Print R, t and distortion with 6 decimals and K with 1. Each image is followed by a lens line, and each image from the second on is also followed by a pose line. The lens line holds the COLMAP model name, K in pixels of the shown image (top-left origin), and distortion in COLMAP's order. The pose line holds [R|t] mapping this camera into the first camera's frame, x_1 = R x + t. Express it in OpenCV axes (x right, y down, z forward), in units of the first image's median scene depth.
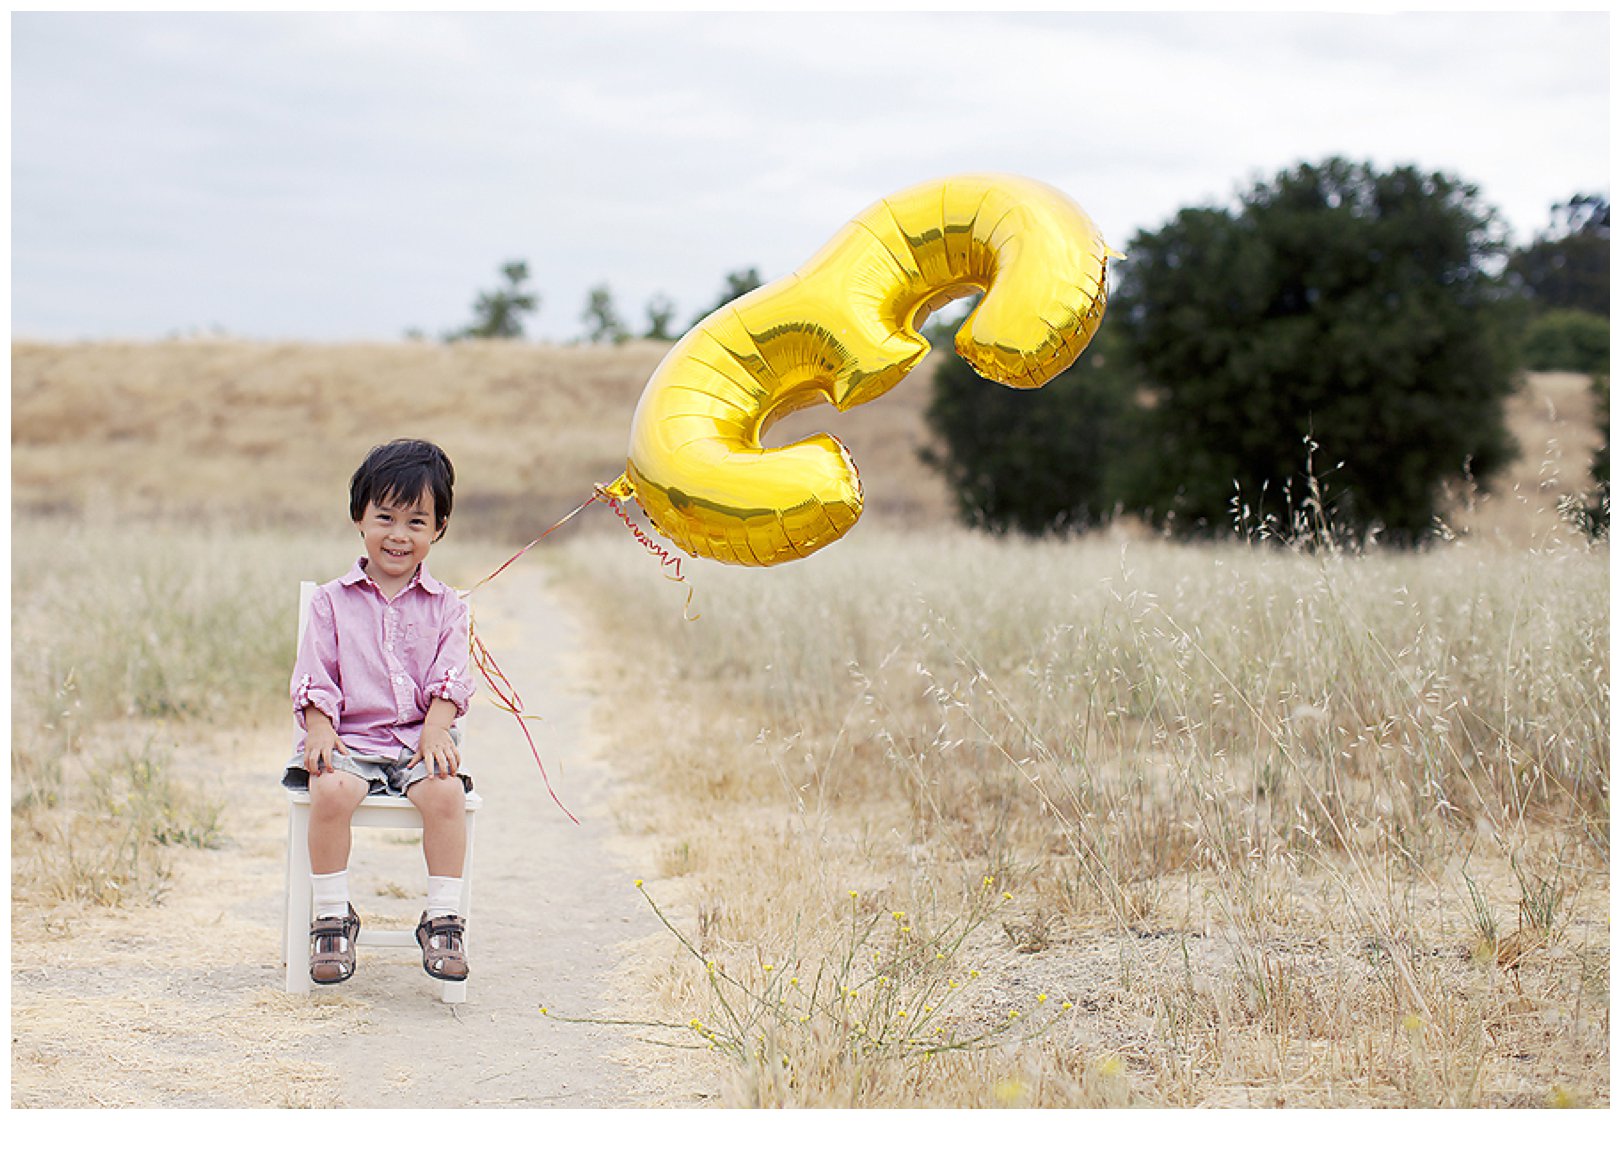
lens RADIAL K [[2331.1, 0, 811.1], [0, 2331.1, 582.9], [0, 0, 1]] dist [0.157200, 0.000000]
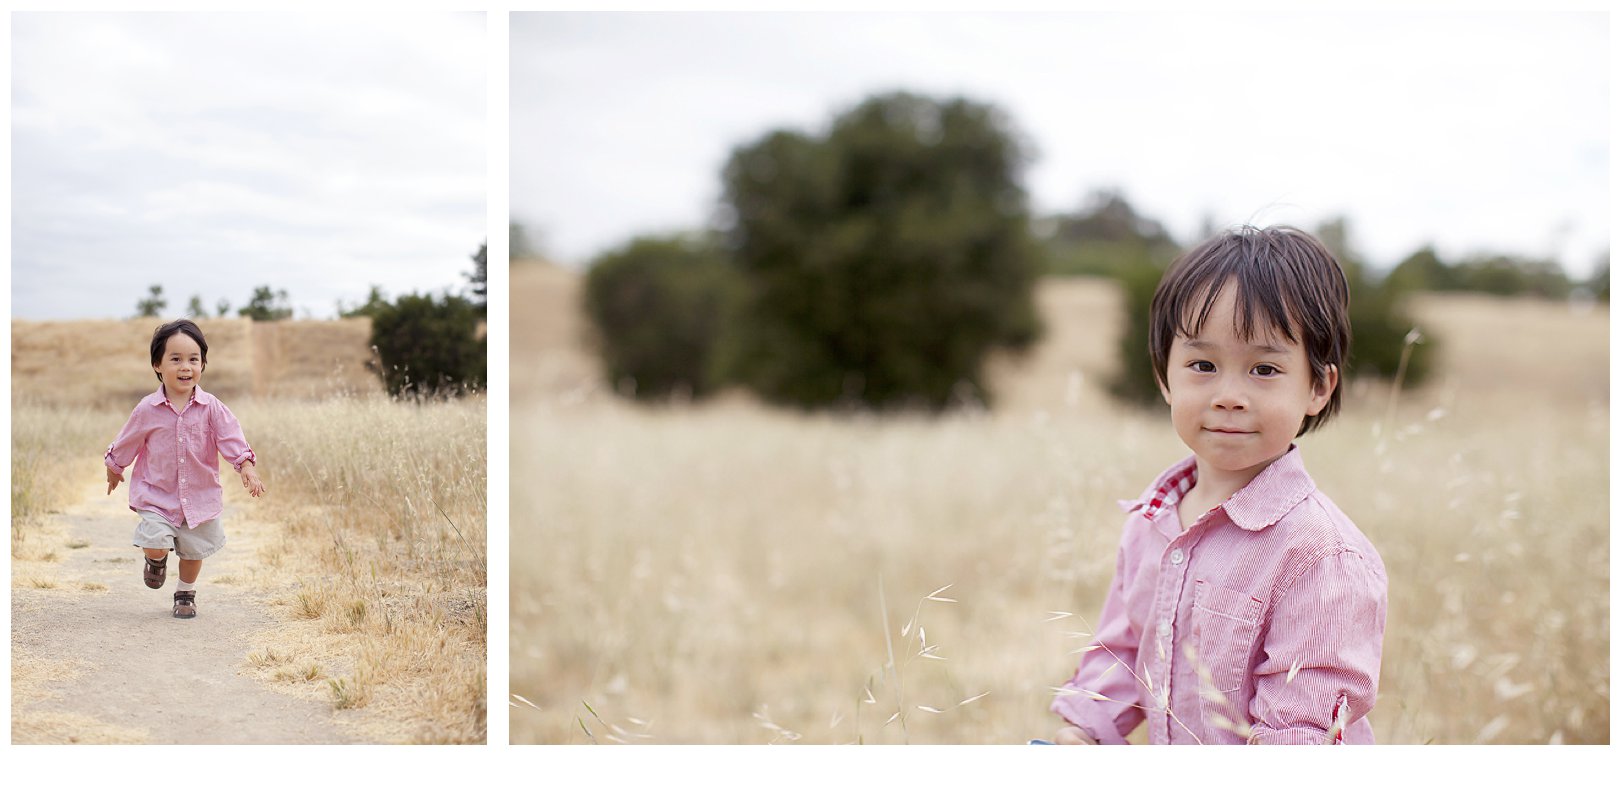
lens RADIAL K [[2447.4, 0, 815.8], [0, 2447.4, 390.2], [0, 0, 1]] dist [-0.009825, 0.000000]
pose [[0.990038, -0.023549, 0.138818, 0.019843], [0.027859, 0.999186, -0.029188, 0.005641], [-0.138017, 0.032765, 0.989888, -0.161948]]
